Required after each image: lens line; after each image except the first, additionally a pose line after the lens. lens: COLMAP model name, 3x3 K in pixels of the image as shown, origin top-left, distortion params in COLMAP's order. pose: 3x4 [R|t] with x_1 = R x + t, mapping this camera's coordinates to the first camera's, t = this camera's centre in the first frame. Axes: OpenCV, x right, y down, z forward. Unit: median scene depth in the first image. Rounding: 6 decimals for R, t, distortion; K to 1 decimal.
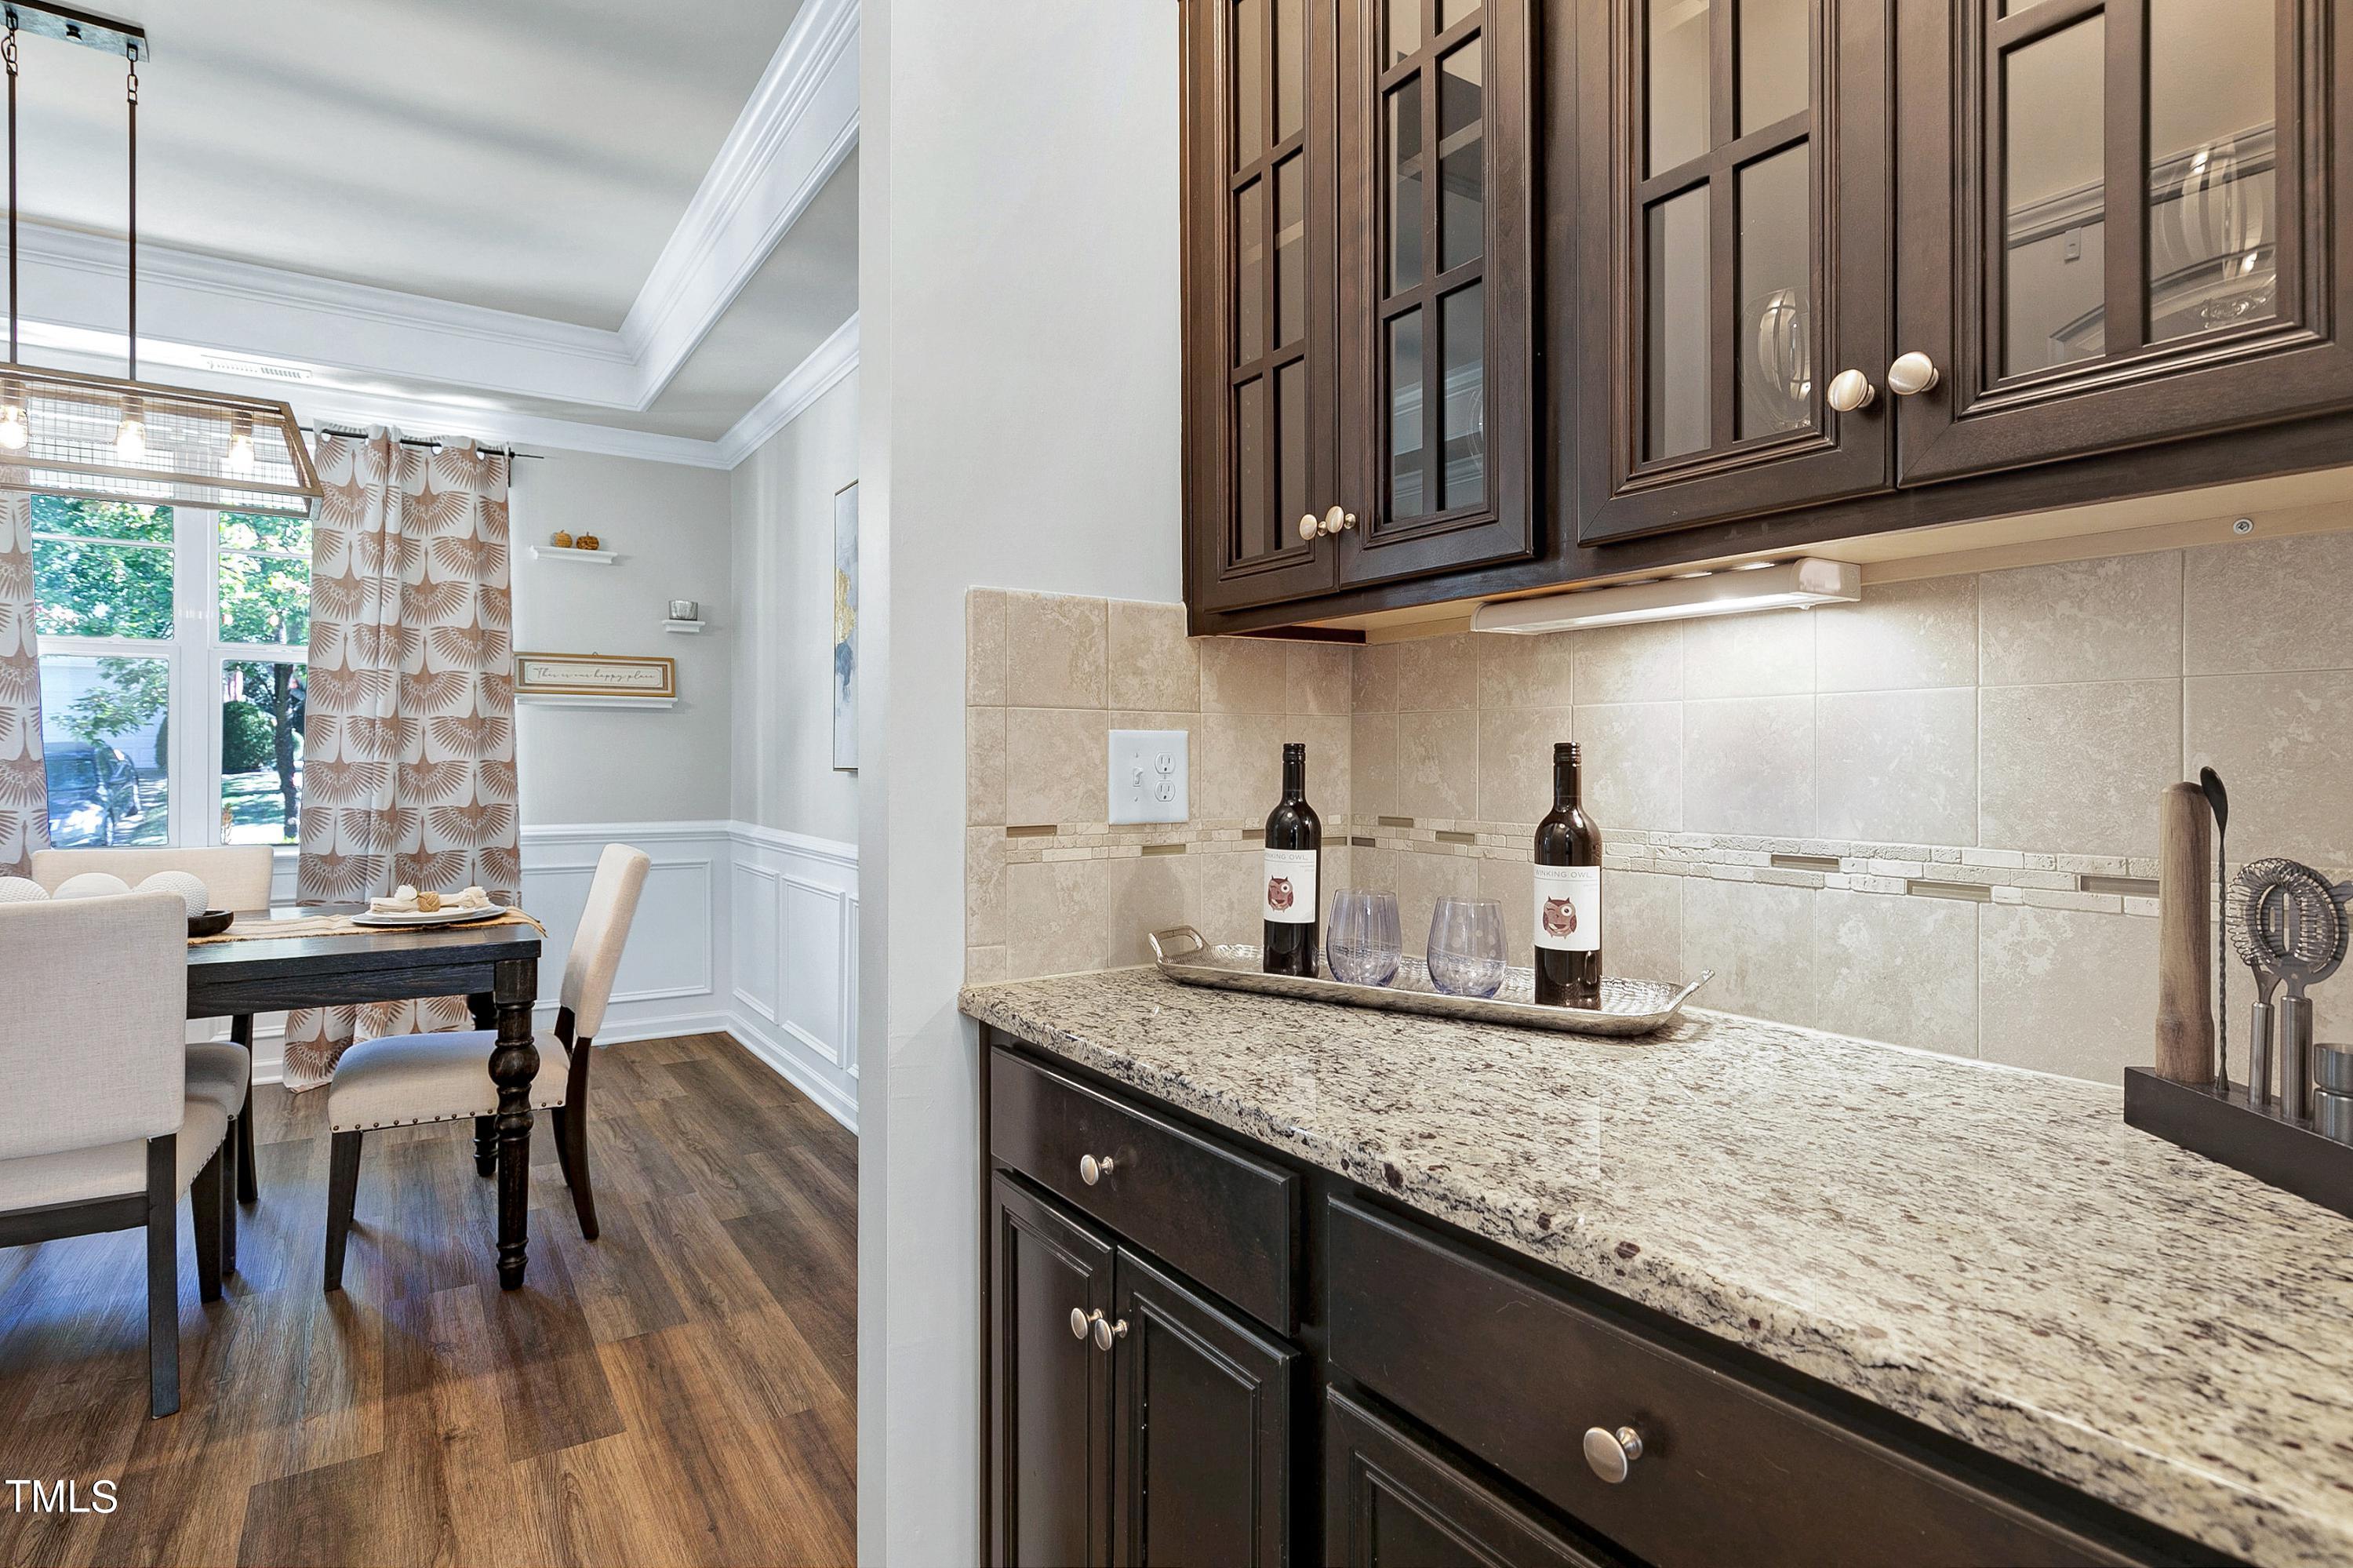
lens RADIAL K [[1217.1, 0, 1171.8], [0, 1217.1, 745.6], [0, 0, 1]] dist [-0.002406, -0.002712]
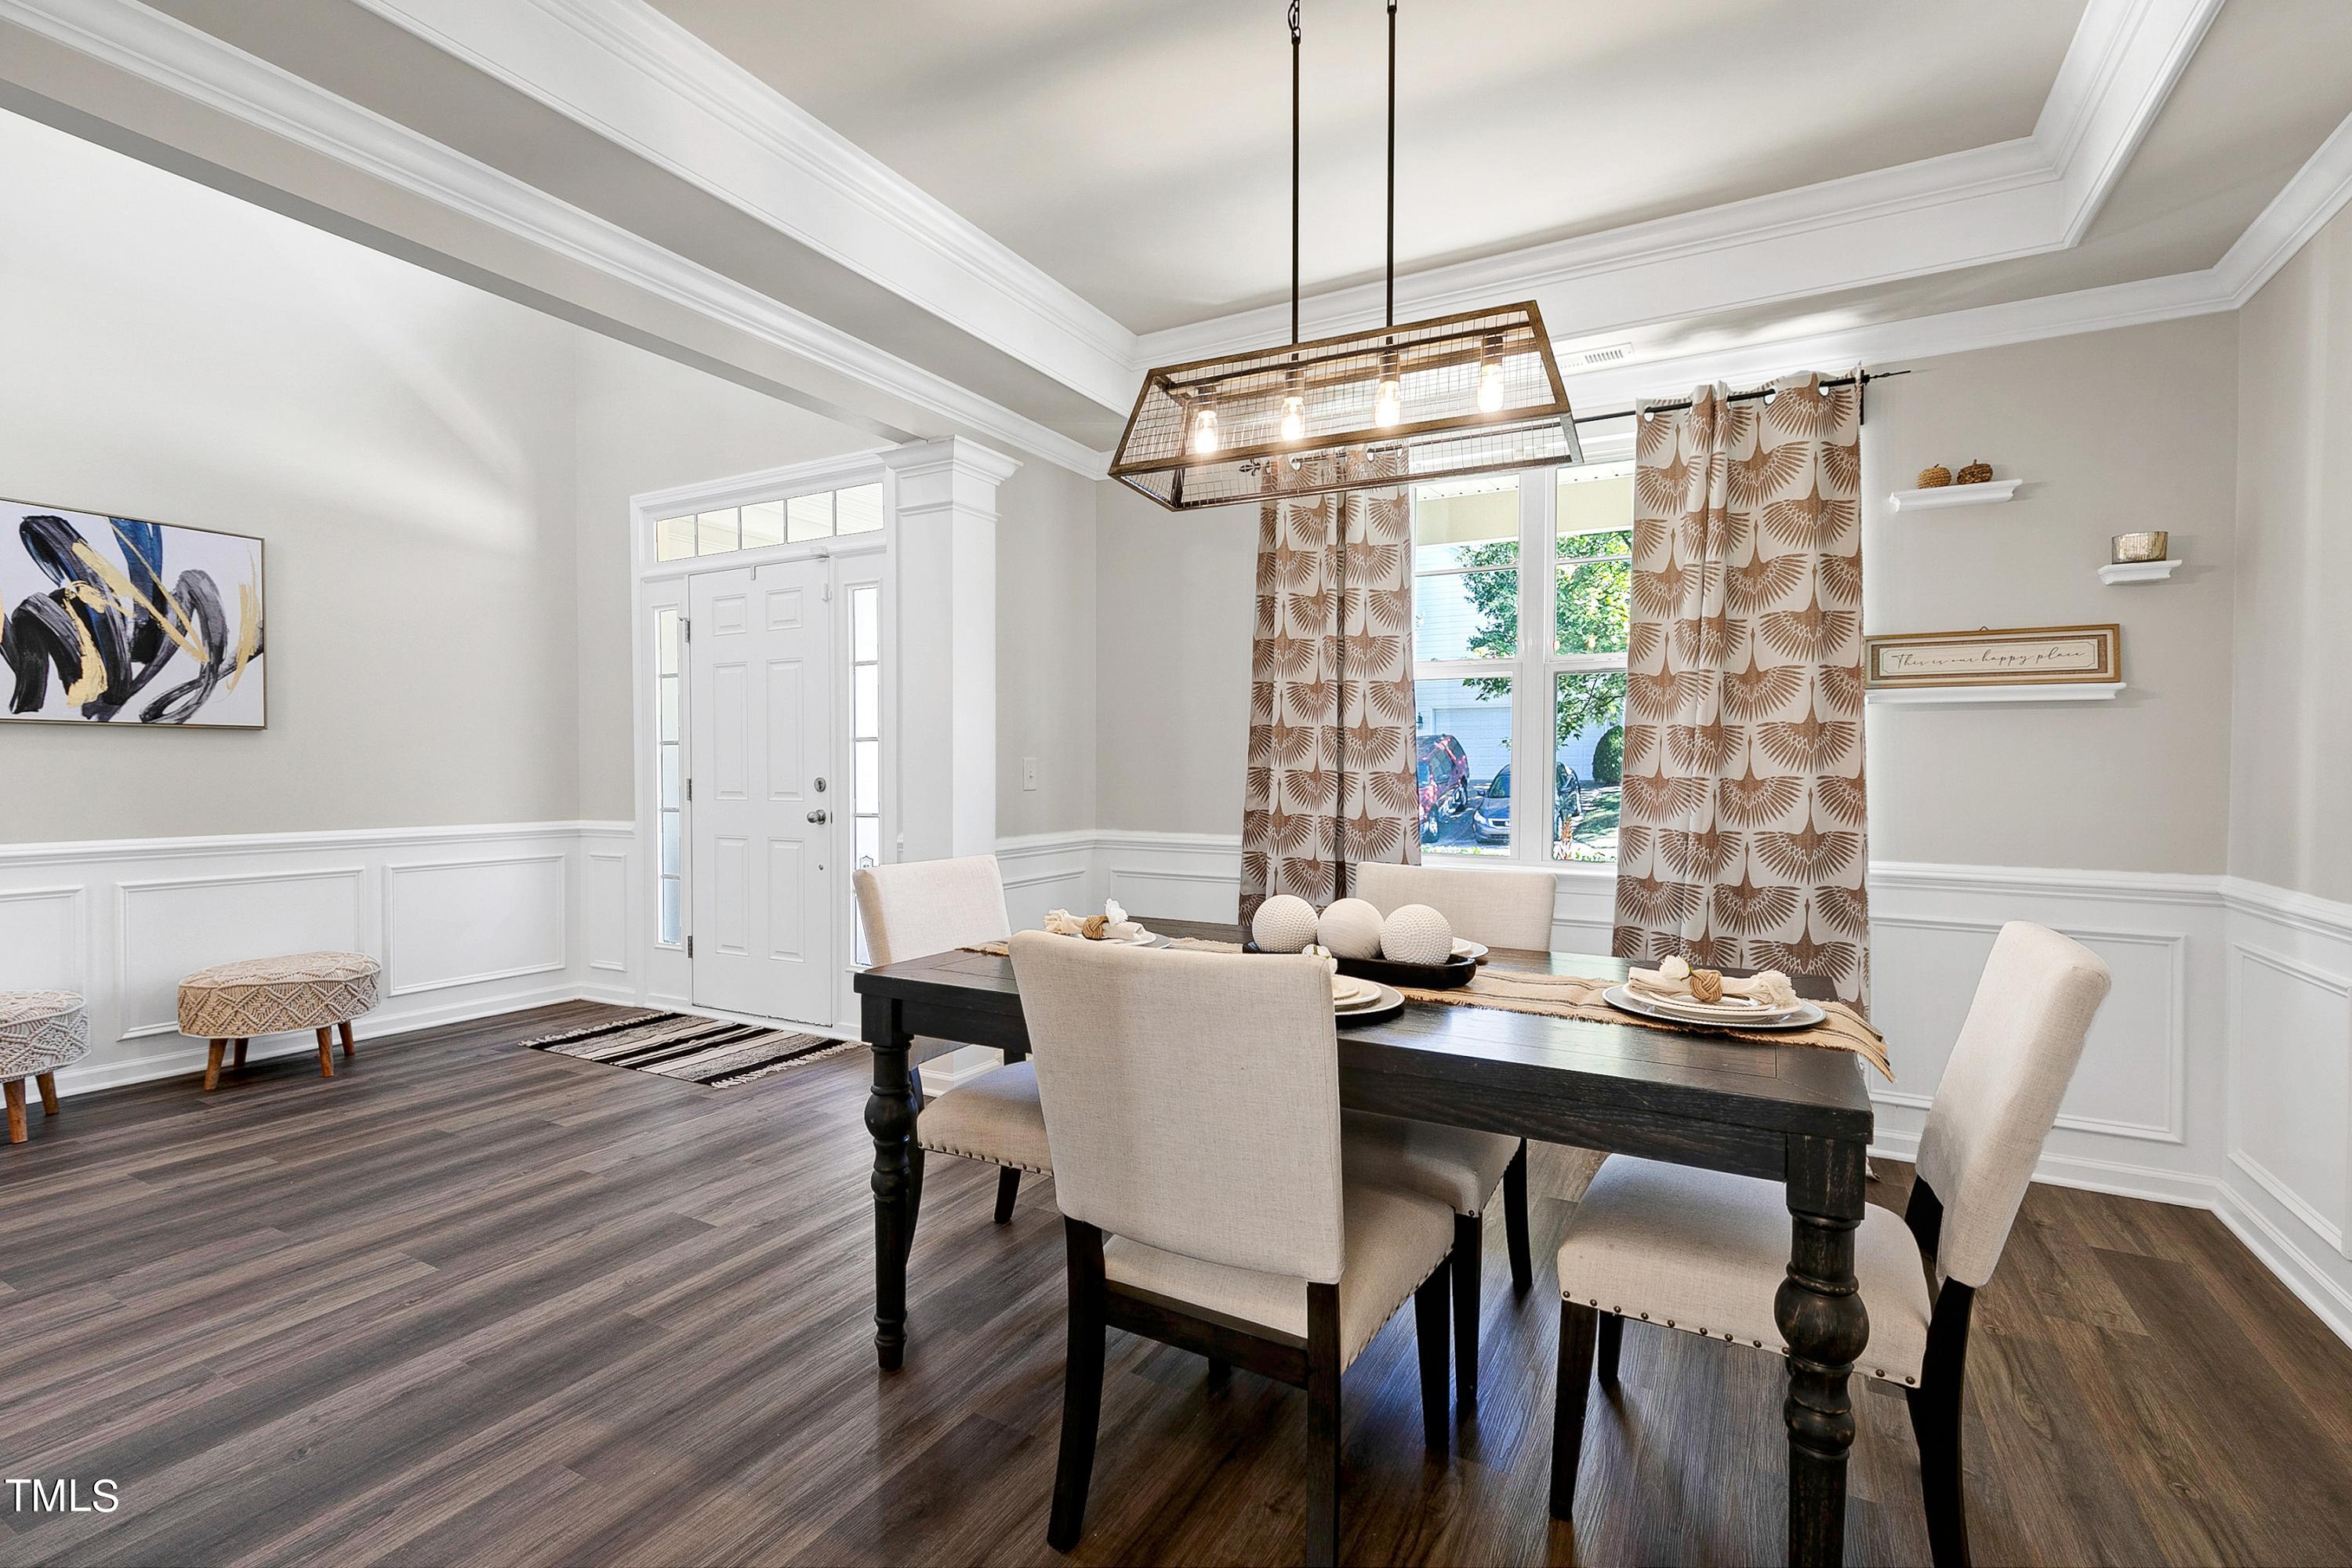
lens RADIAL K [[1064.6, 0, 1179.1], [0, 1064.6, 798.0], [0, 0, 1]] dist [0.004445, -0.001282]
pose [[0.469276, 0.024097, -0.882723, -0.152087], [0.005639, 0.999525, 0.030284, 0.003105], [0.883034, -0.019189, 0.468917, 0.310394]]
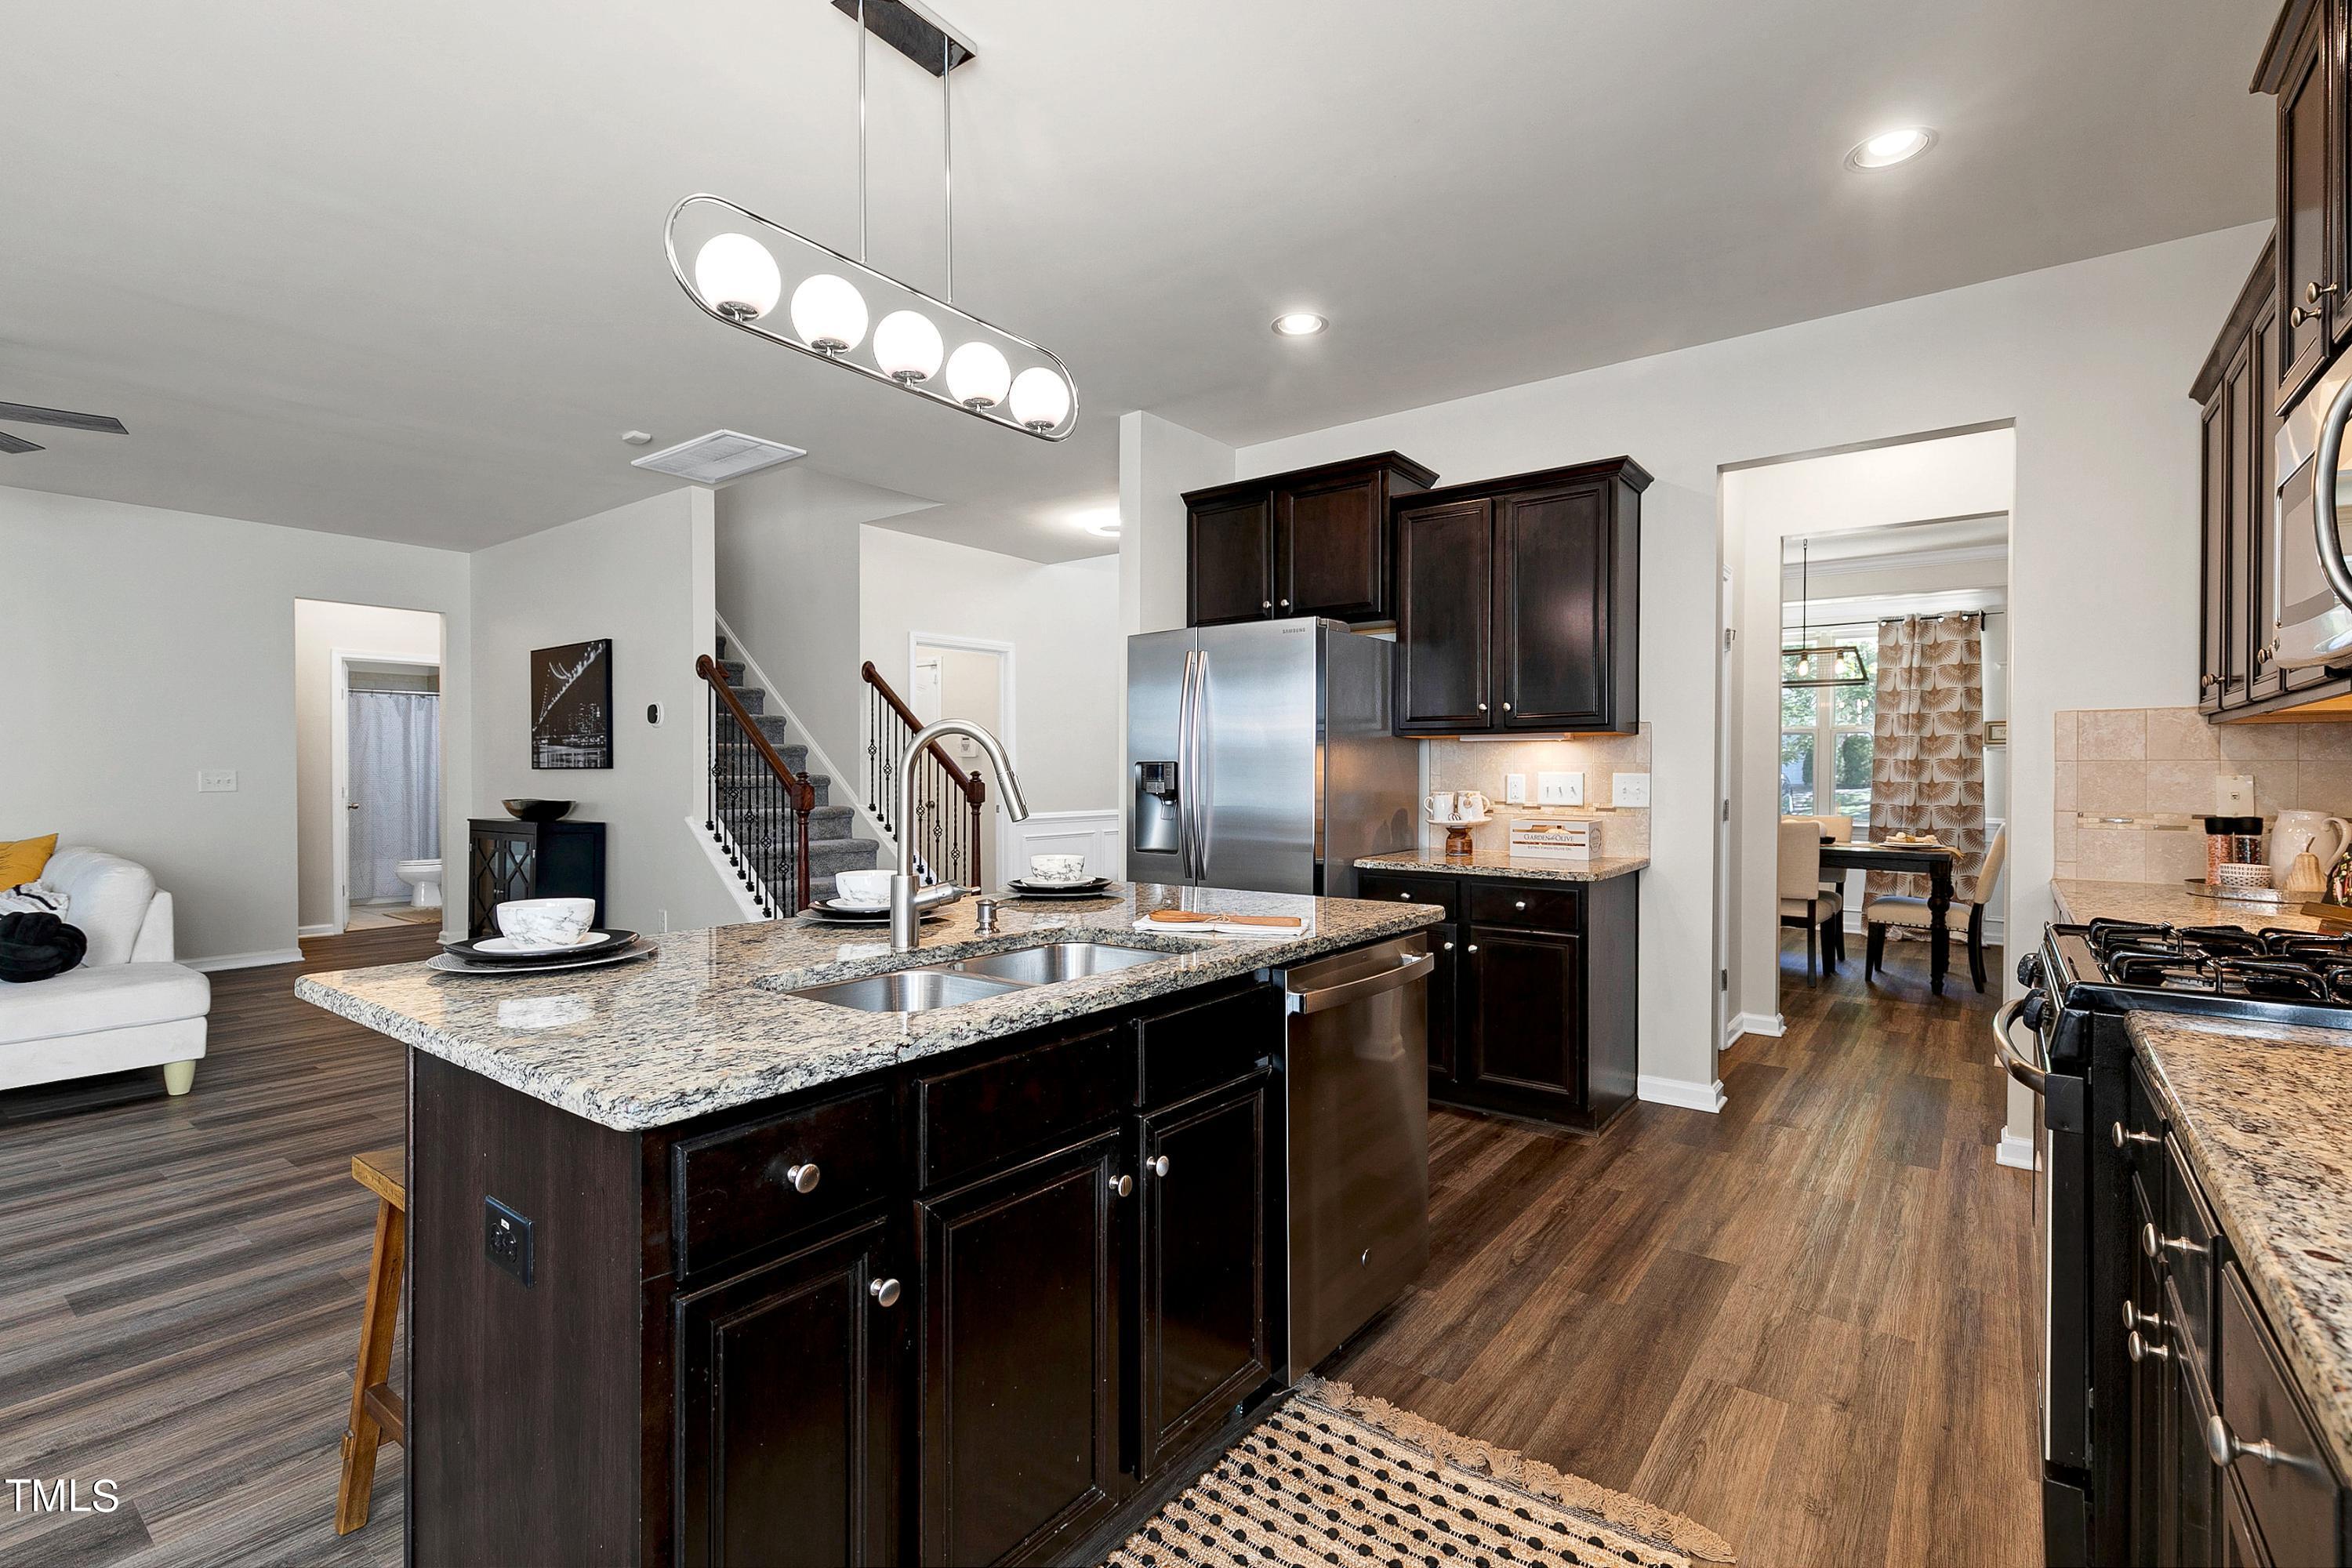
lens RADIAL K [[1064.6, 0, 1178.3], [0, 1064.6, 782.9], [0, 0, 1]] dist [0.004445, -0.001282]
pose [[0.337010, 0.011336, -0.941433, 0.596299], [0.006732, 0.999873, 0.014449, -0.017935], [0.941477, -0.011207, 0.336891, -0.725443]]
